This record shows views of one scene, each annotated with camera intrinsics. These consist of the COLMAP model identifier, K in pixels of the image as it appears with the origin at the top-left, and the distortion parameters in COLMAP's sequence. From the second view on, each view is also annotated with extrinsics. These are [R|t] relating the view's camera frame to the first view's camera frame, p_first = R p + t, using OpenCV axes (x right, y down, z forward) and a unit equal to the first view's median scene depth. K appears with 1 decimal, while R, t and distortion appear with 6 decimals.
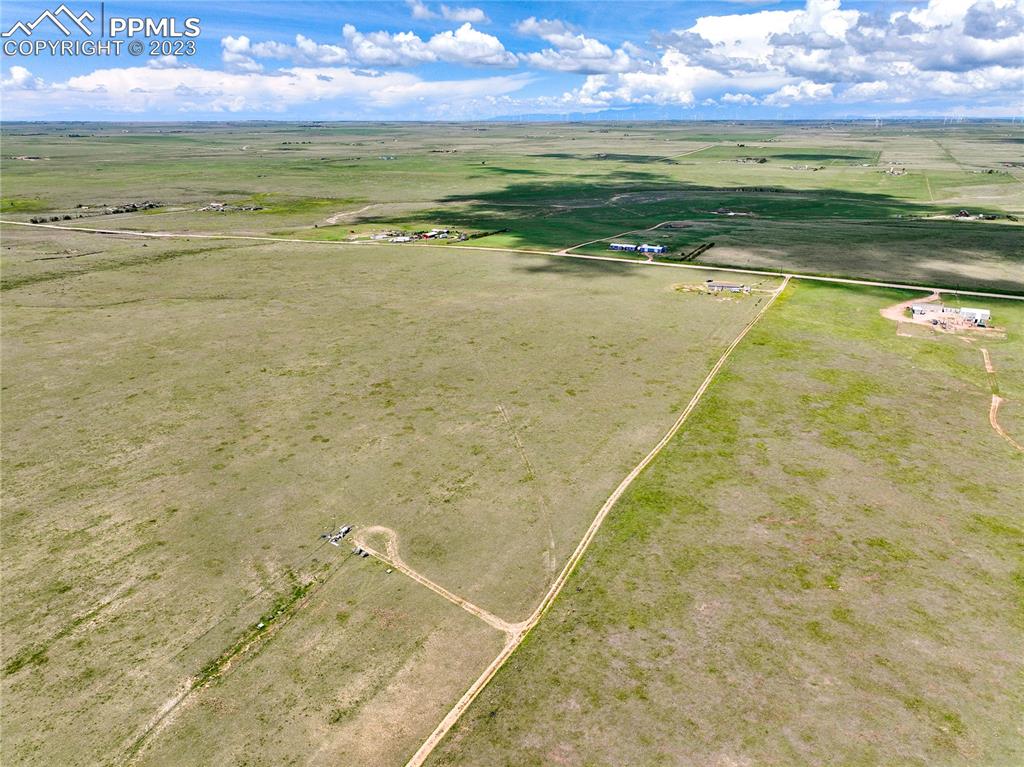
lens RADIAL K [[716.6, 0, 512.0], [0, 716.6, 383.5], [0, 0, 1]] dist [-0.007388, 0.031268]
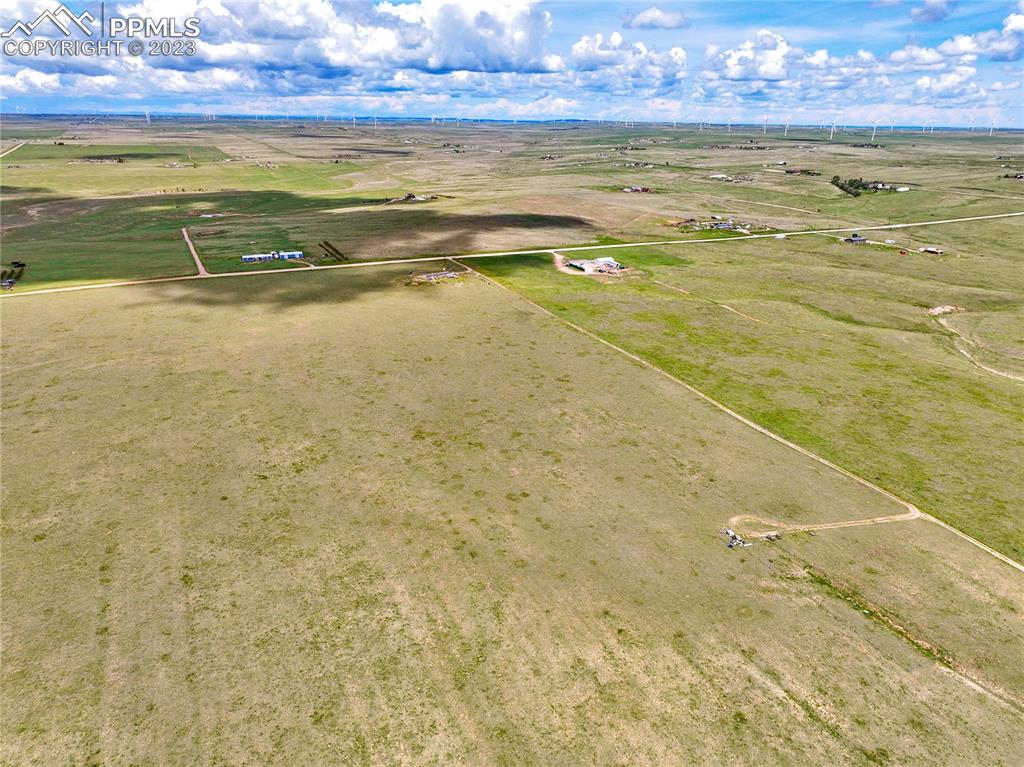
lens RADIAL K [[716.6, 0, 512.0], [0, 716.6, 383.5], [0, 0, 1]] dist [-0.007388, 0.031268]
pose [[0.604639, -0.275651, 0.747281, -0.737405], [0.271693, 0.953313, 0.131819, -0.139424], [-0.748729, 0.123328, 0.651303, 0.365400]]
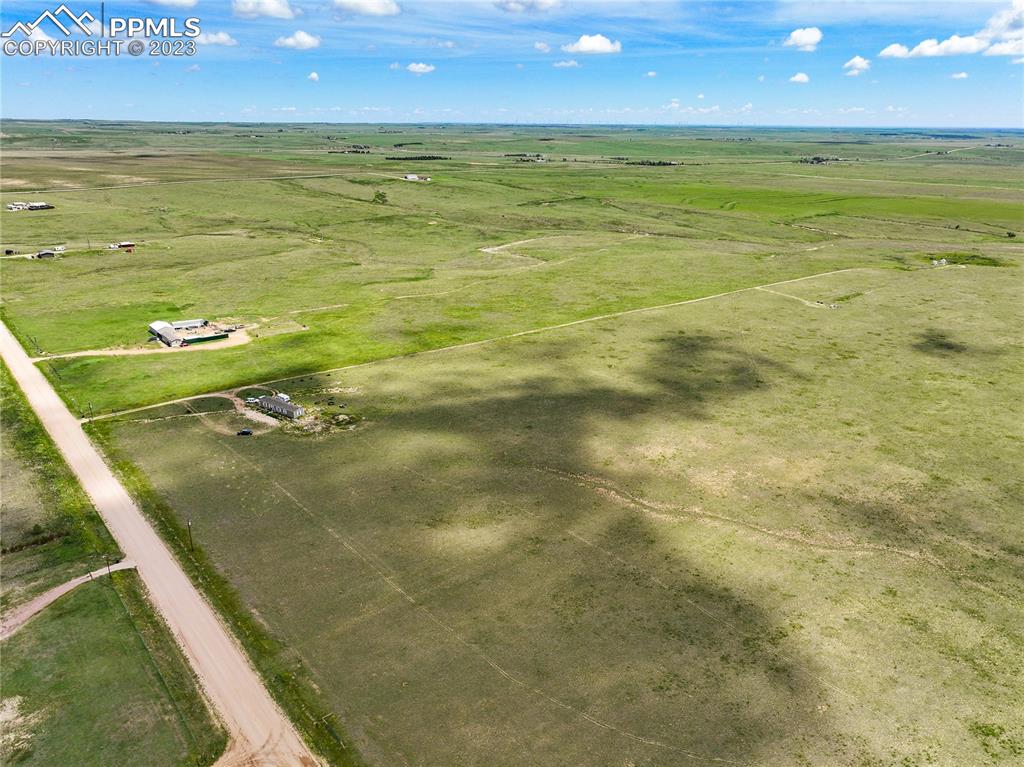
lens RADIAL K [[716.6, 0, 512.0], [0, 716.6, 383.5], [0, 0, 1]] dist [-0.007388, 0.031268]
pose [[-0.916601, -0.153567, 0.369135, -0.120728], [0.124230, 0.768188, 0.628056, -0.736078], [-0.380013, 0.621534, -0.685044, 2.002351]]
